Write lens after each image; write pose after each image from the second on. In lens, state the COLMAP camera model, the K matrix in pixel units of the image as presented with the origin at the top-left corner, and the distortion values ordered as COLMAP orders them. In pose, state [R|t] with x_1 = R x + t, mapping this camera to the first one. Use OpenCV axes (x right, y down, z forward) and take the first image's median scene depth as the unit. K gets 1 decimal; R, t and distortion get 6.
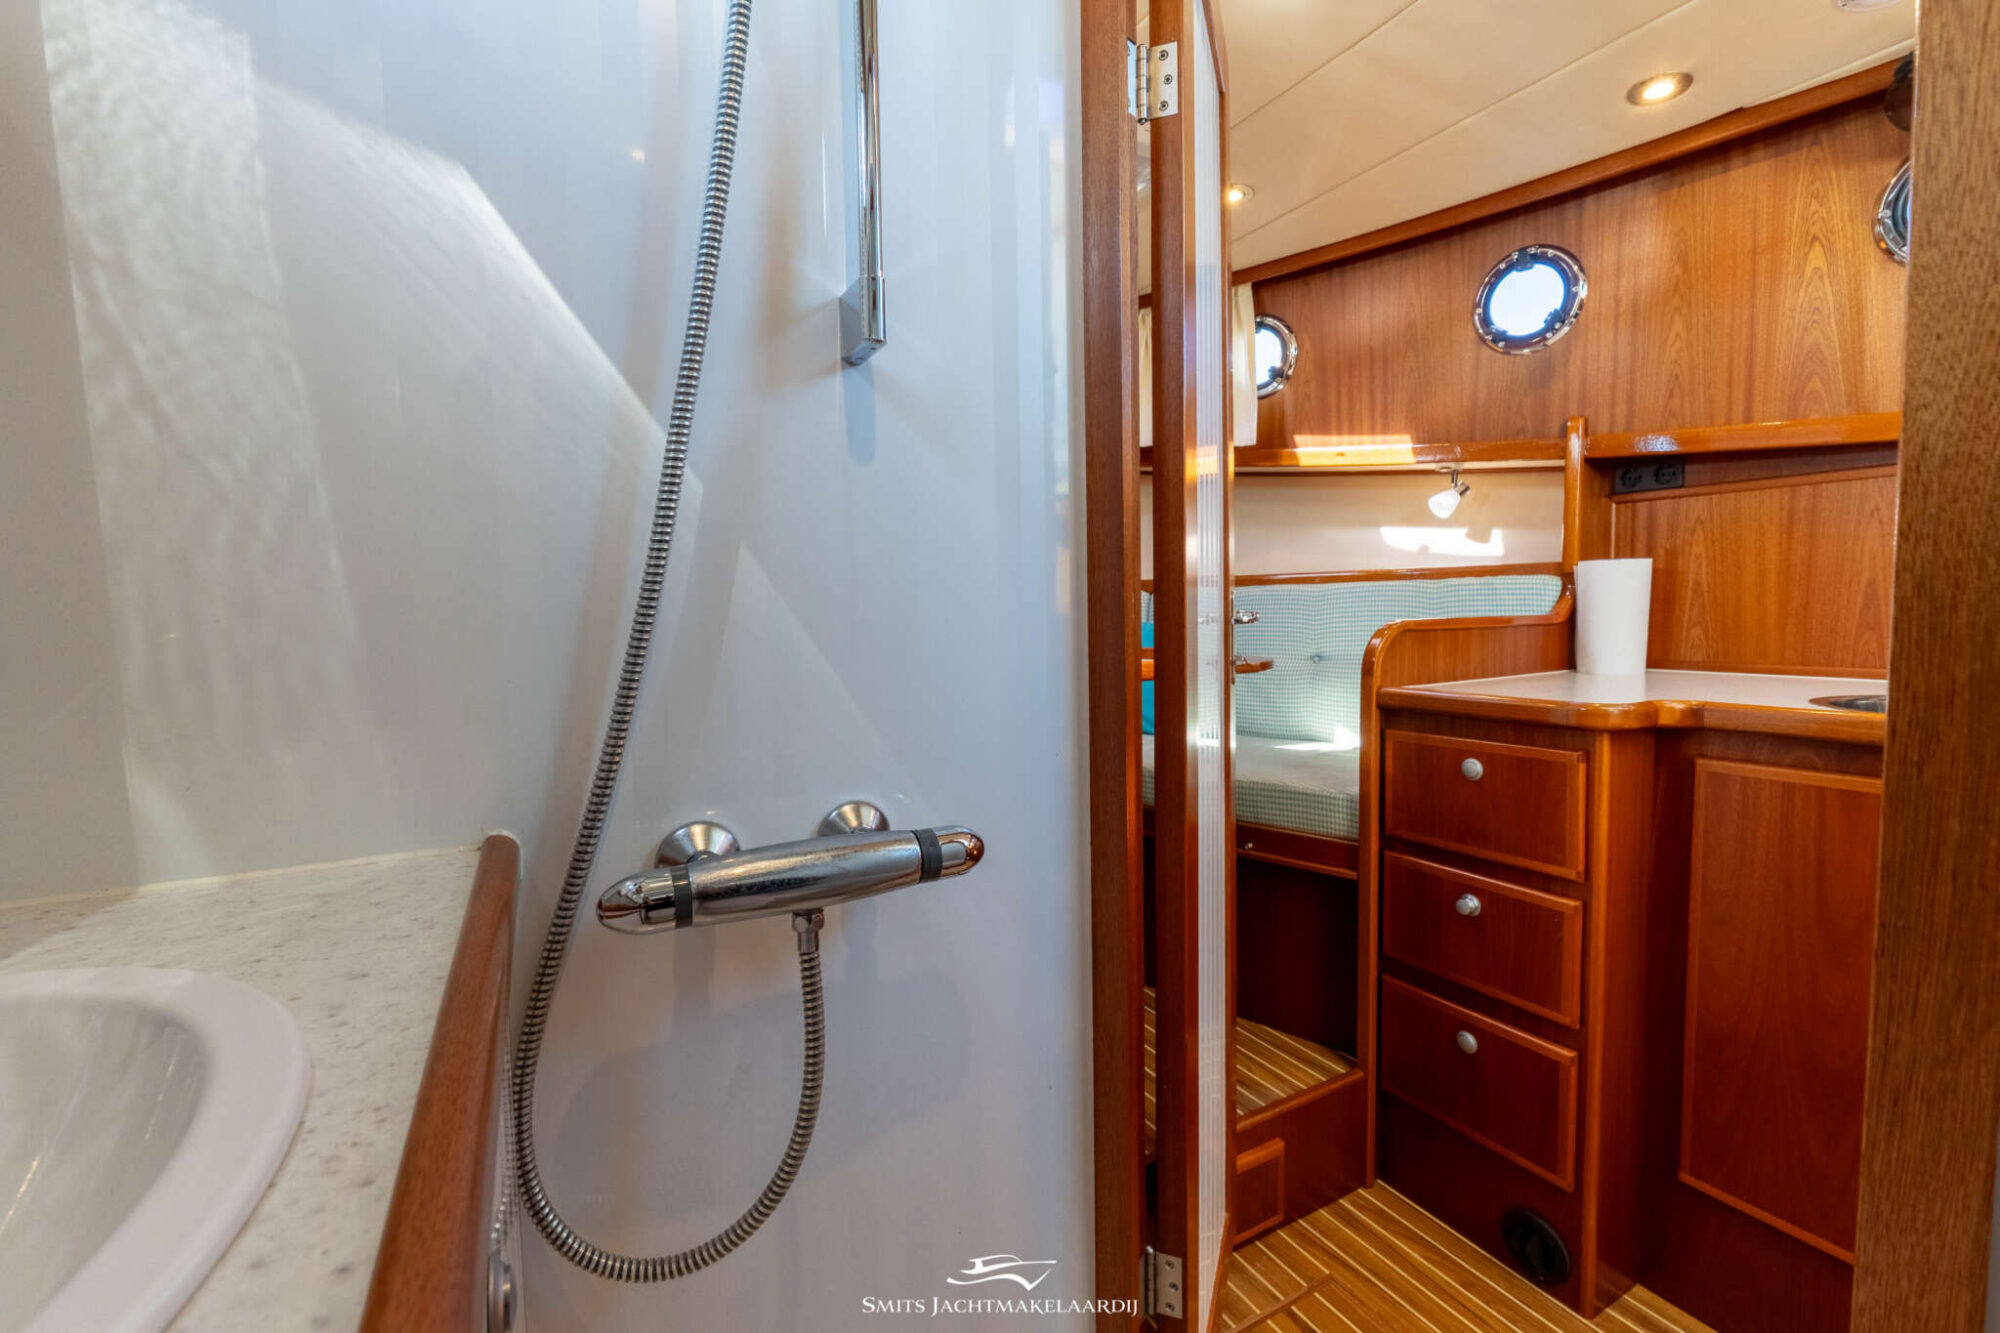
lens RADIAL K [[841.5, 0, 1000.0], [0, 841.5, 666.5], [0, 0, 1]] dist [0.000071, -0.003102]
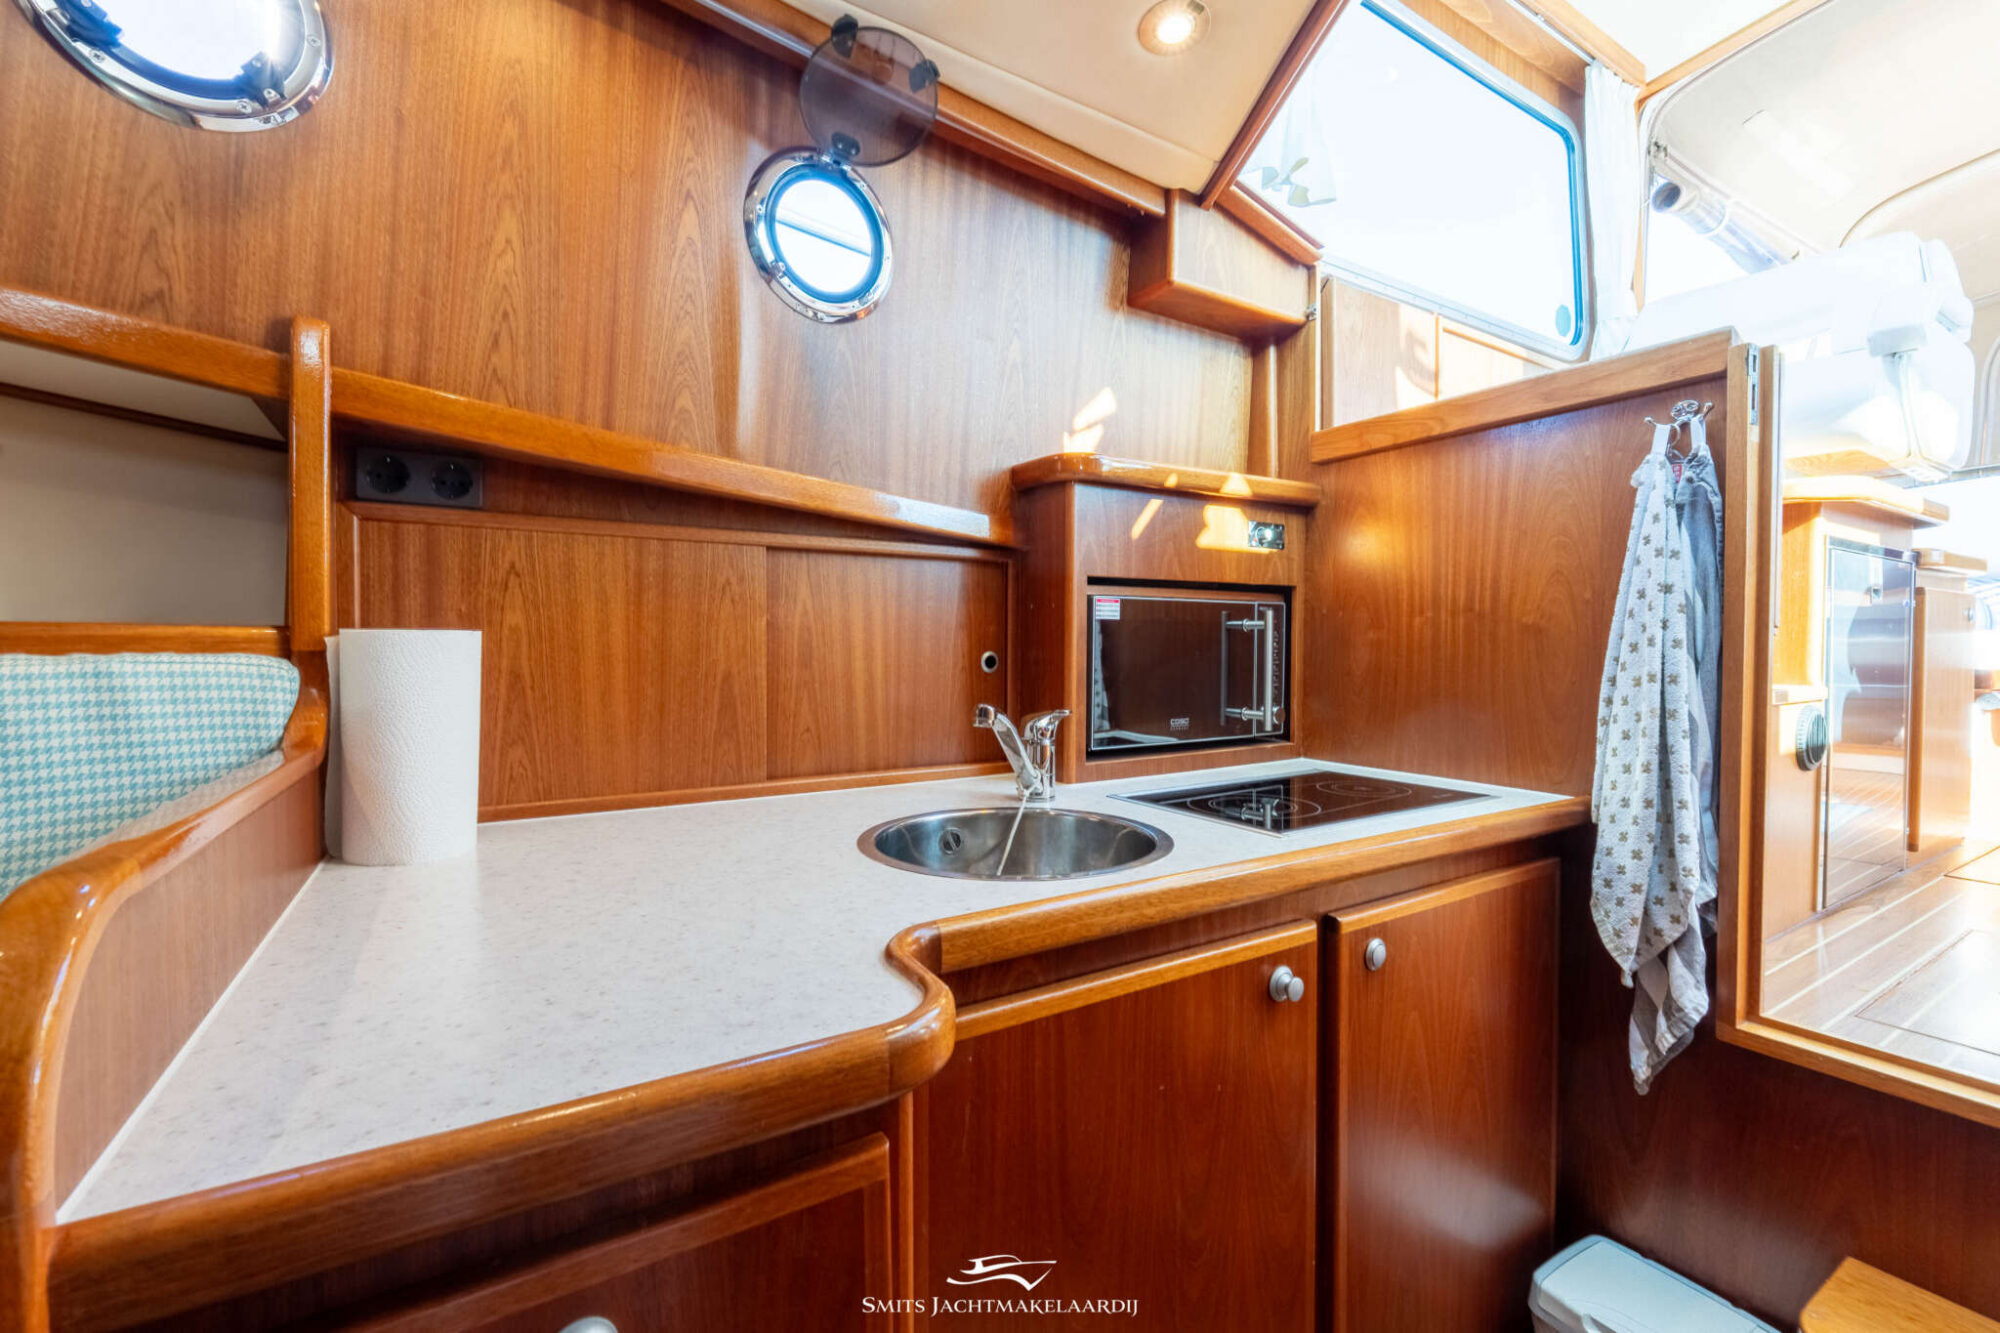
lens RADIAL K [[841.5, 0, 1000.0], [0, 841.5, 666.5], [0, 0, 1]] dist [0.000071, -0.003102]
pose [[-0.052605, -0.003032, 0.998611, 0.221290], [0.071054, 0.997450, 0.006771, -0.088726], [-0.996084, 0.071311, -0.052256, 0.725105]]
